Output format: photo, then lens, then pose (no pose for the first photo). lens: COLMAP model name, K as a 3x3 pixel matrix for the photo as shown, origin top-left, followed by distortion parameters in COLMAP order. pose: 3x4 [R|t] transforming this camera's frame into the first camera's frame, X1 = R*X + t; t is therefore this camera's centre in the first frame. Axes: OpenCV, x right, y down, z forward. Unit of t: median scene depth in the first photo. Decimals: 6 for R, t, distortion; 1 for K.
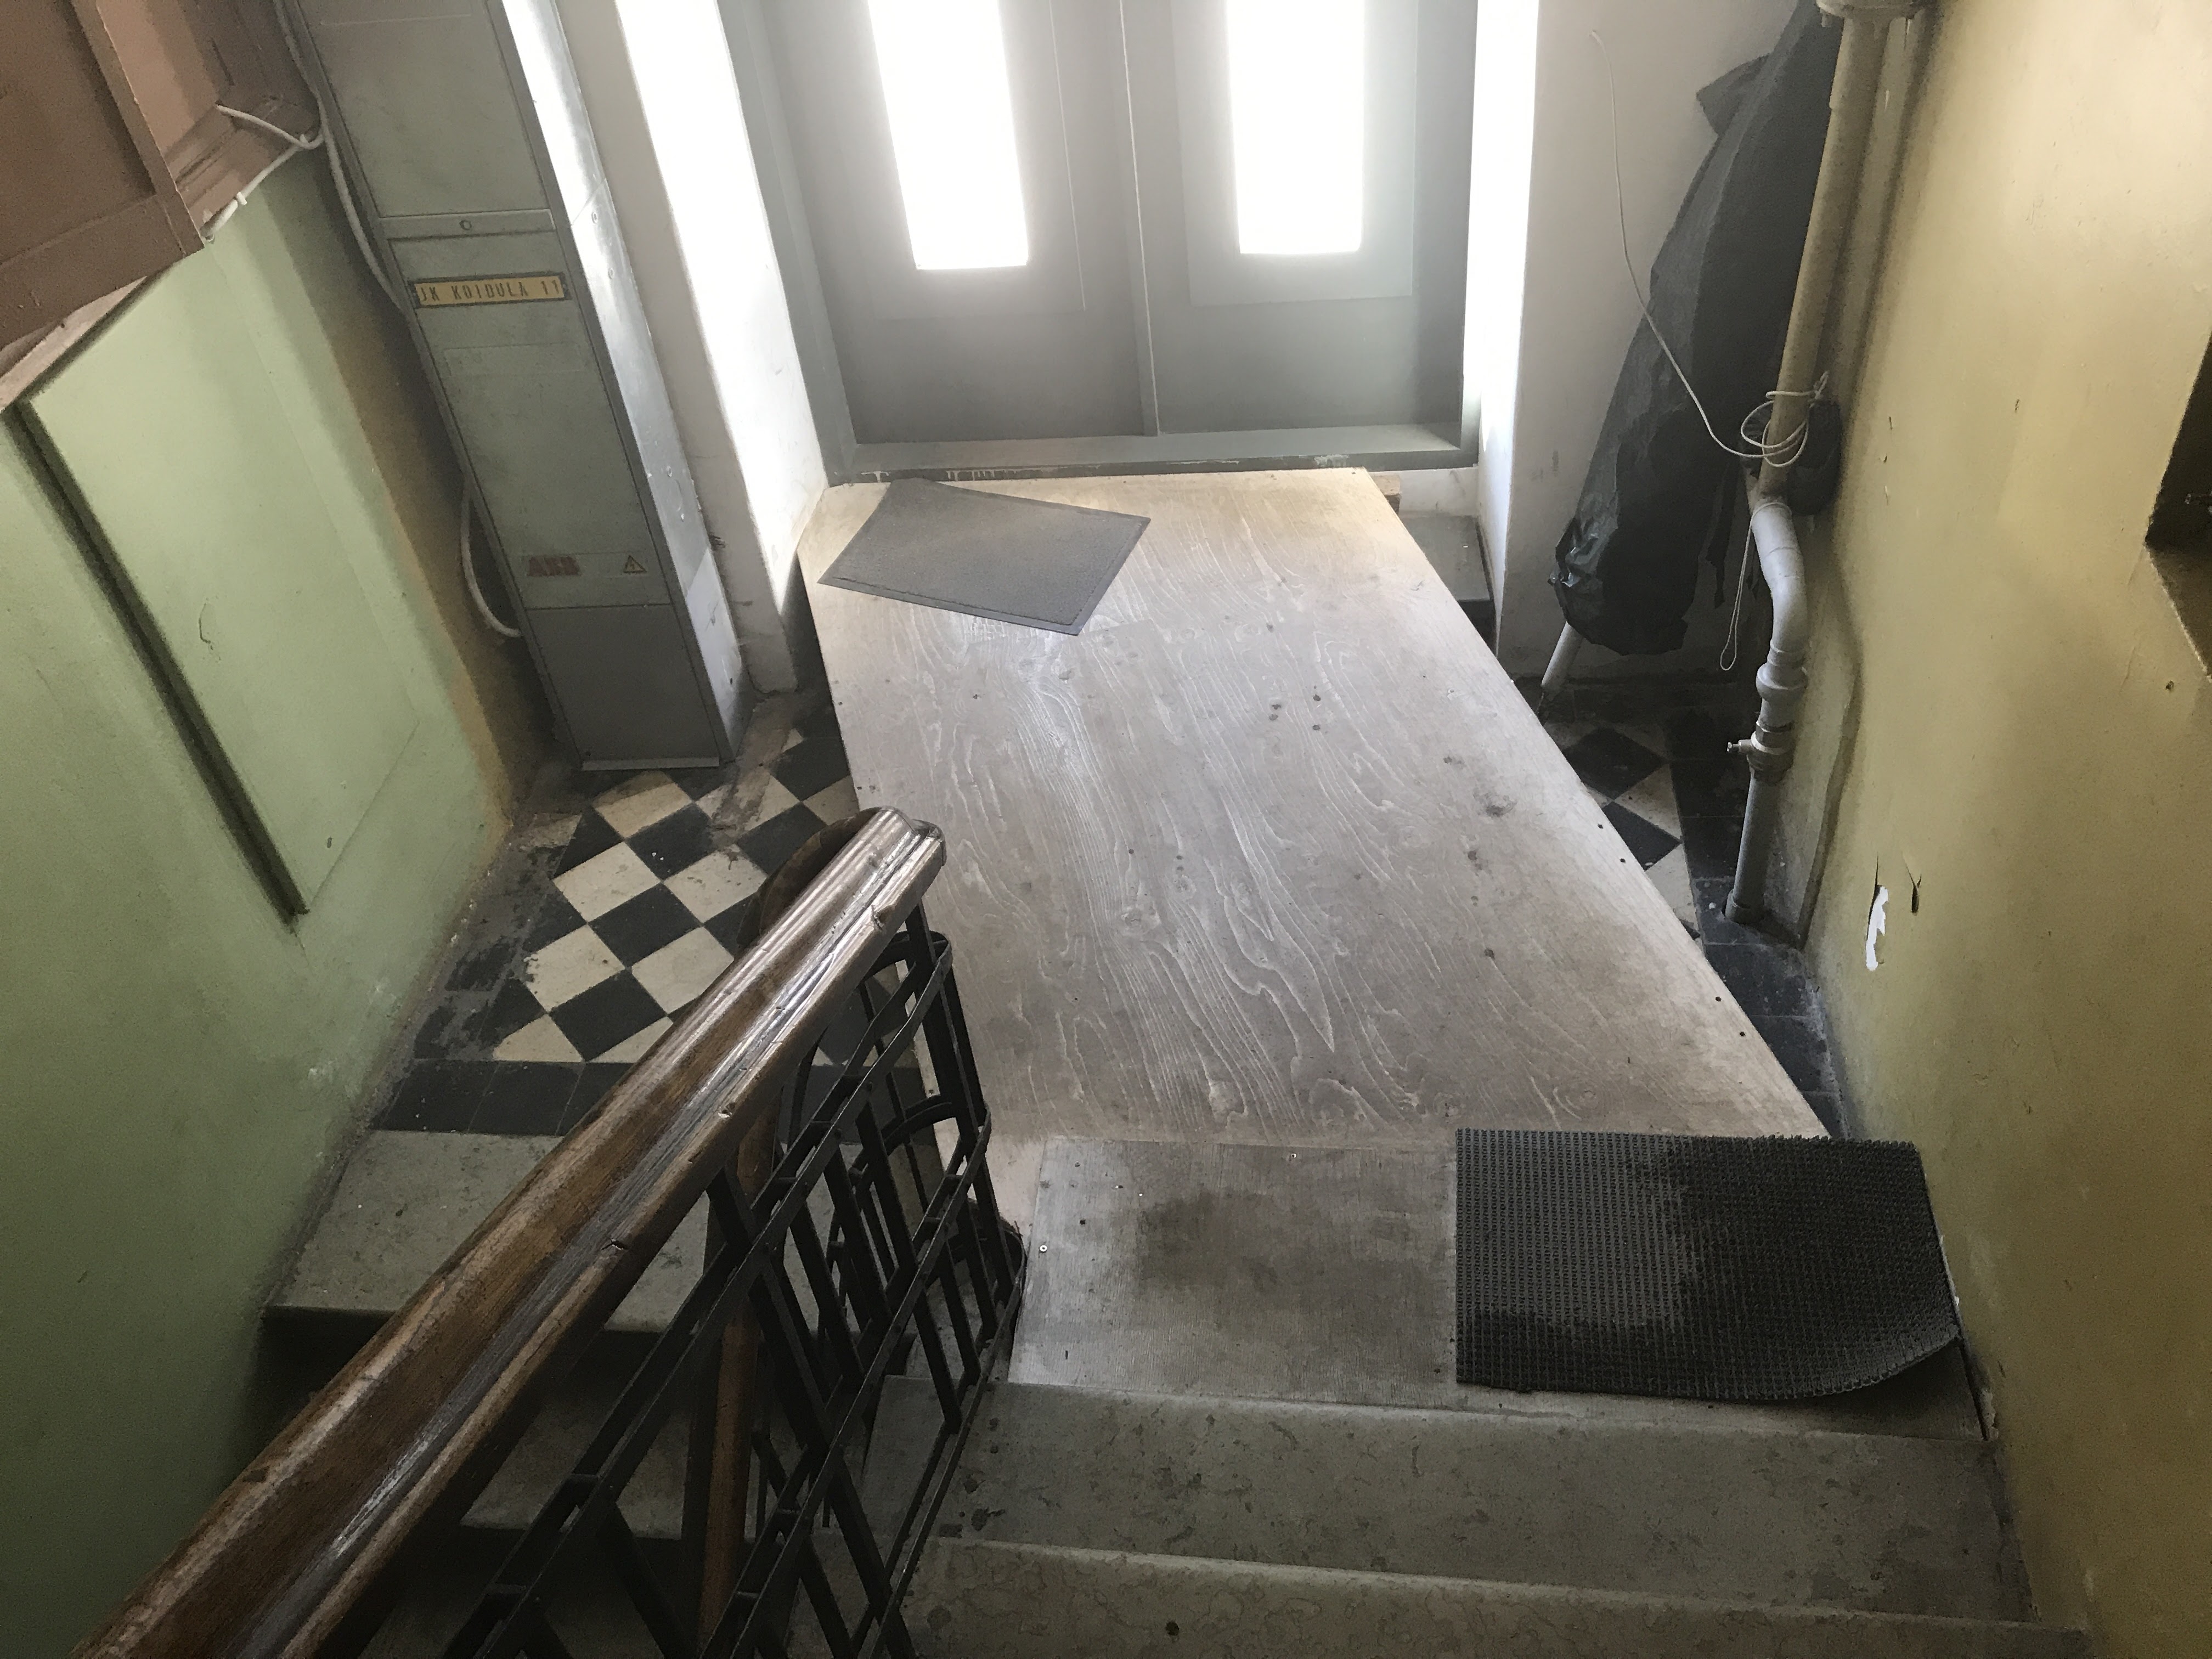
lens RADIAL K [[1837.5, 0, 1103.7], [0, 1837.5, 829.2], [0, 0, 1]] dist [-0.008715, -0.002356]
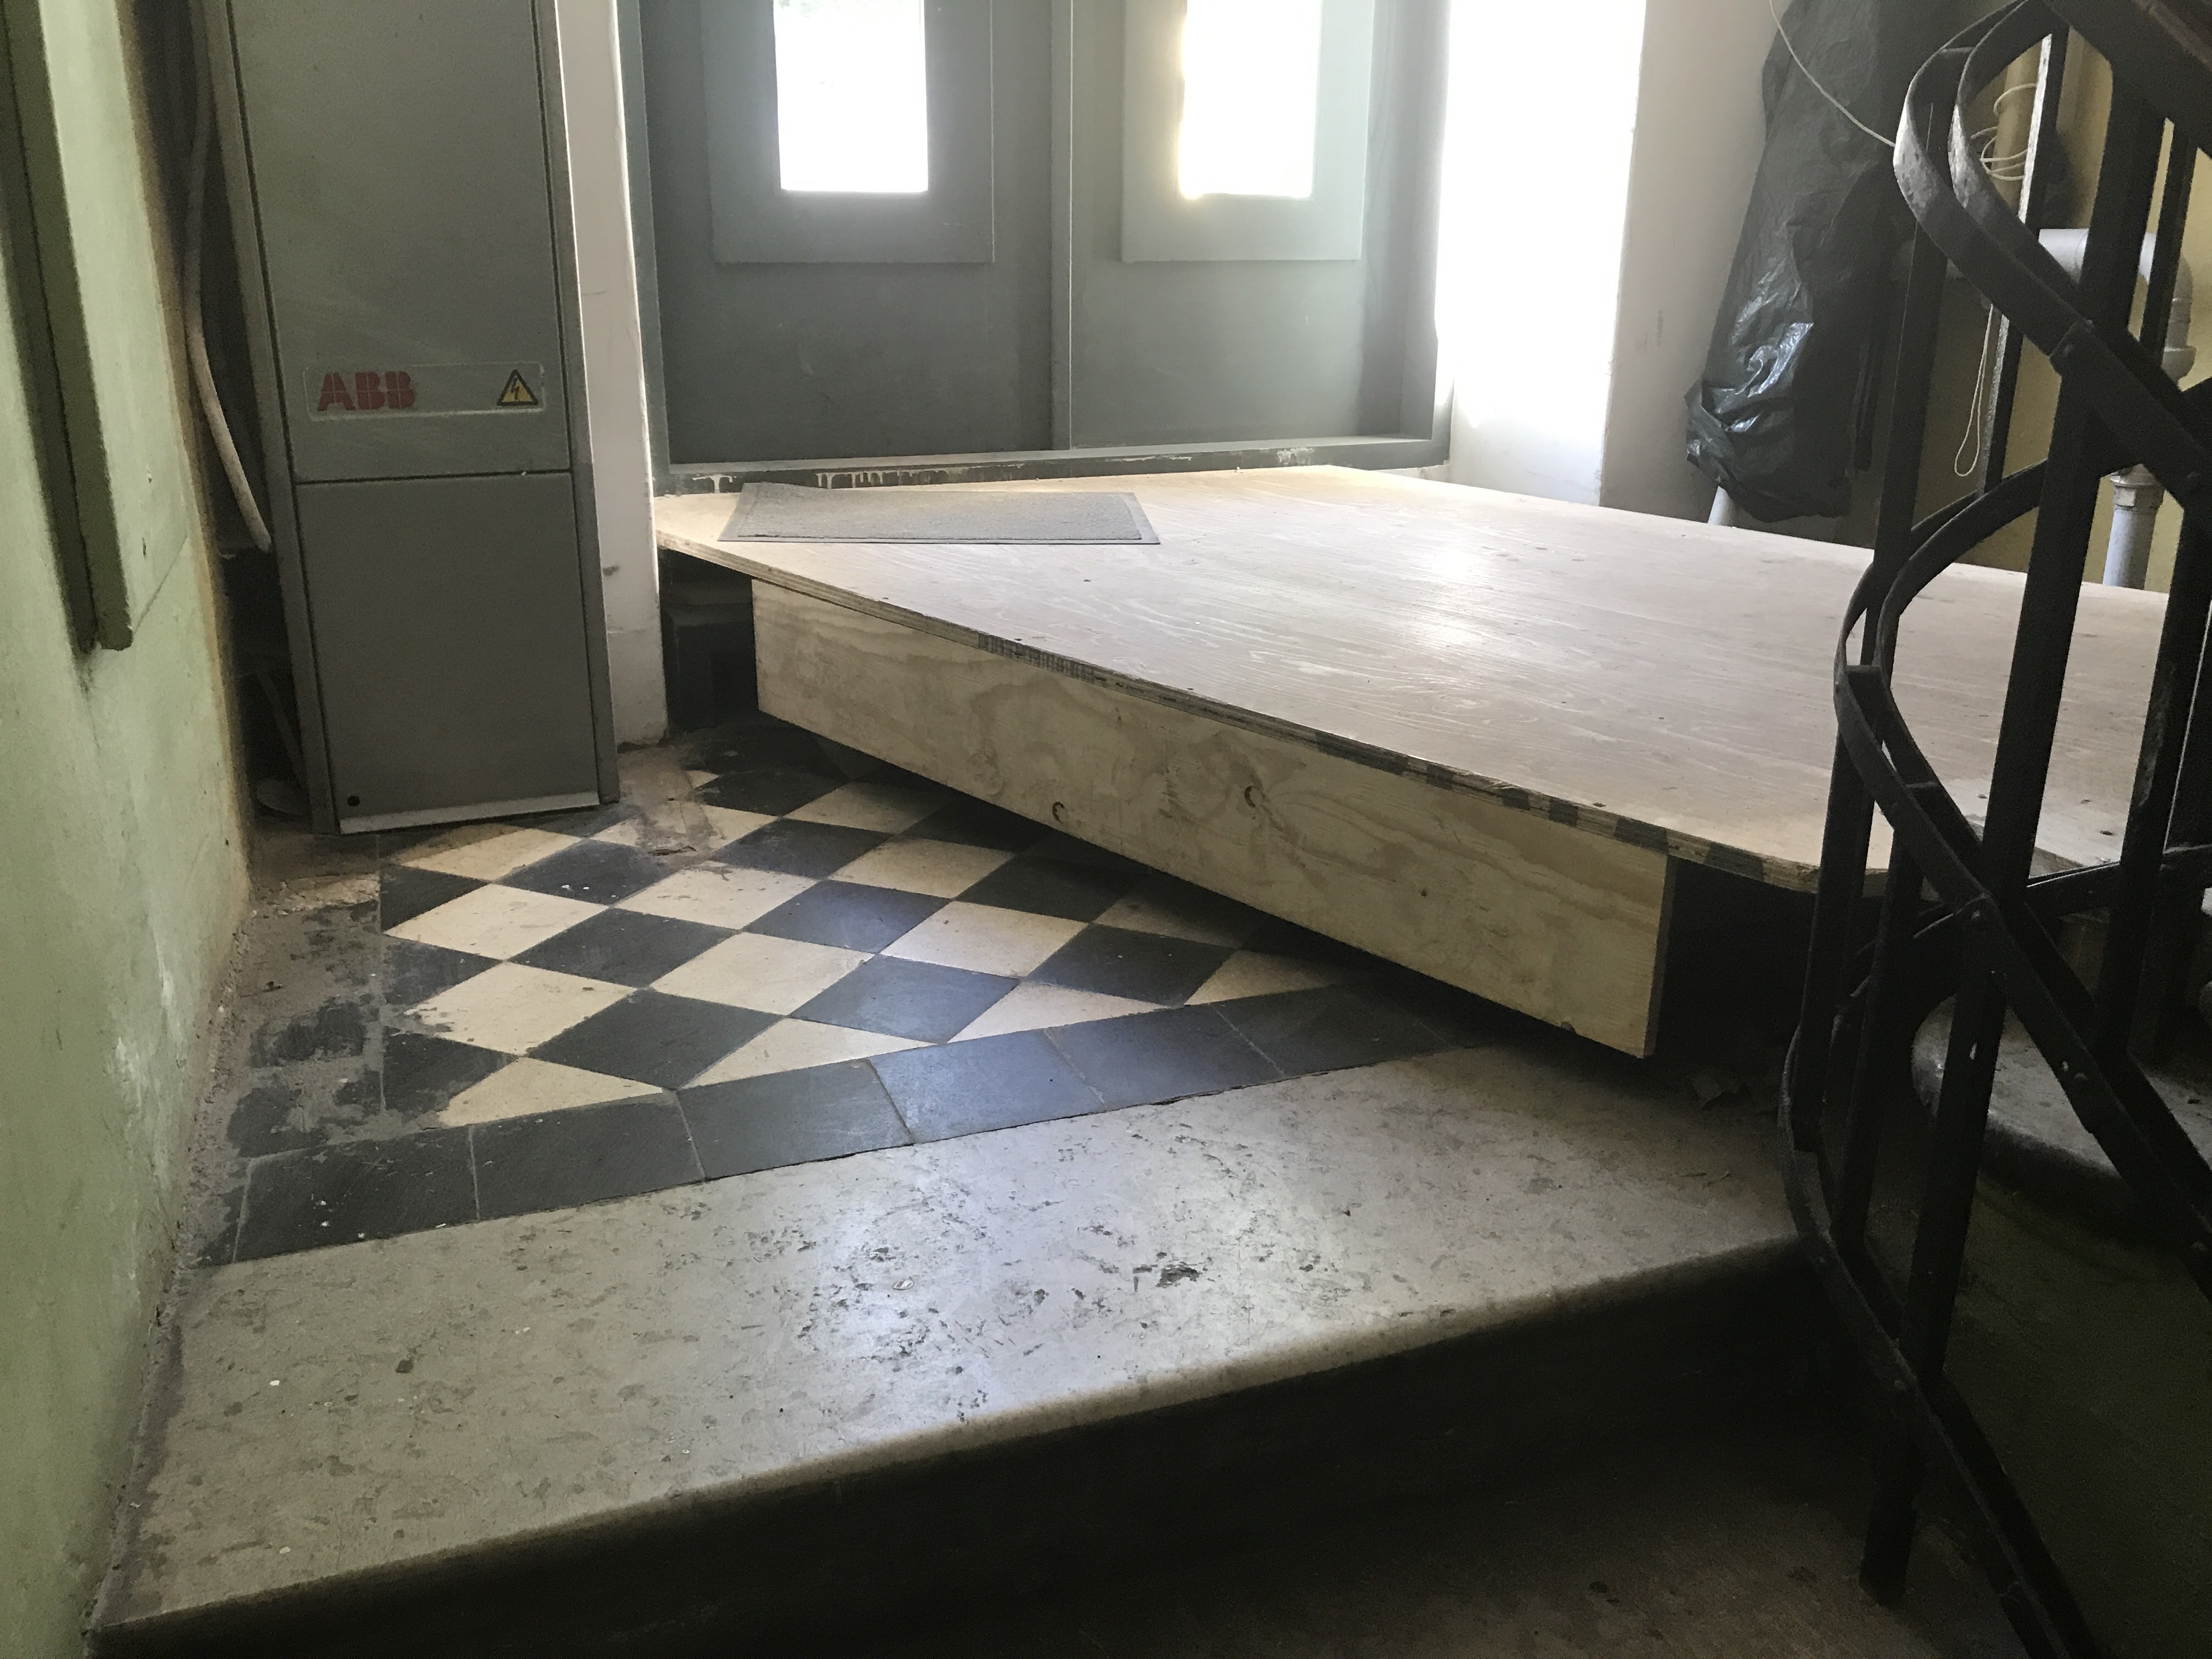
lens RADIAL K [[1837.5, 0, 1103.7], [0, 1837.5, 829.2], [0, 0, 1]] dist [-0.008715, -0.002356]
pose [[0.884142, -0.045916, 0.464956, -0.359954], [0.237920, 0.900713, -0.363471, 0.237493], [-0.402103, 0.431982, 0.807282, 0.490167]]
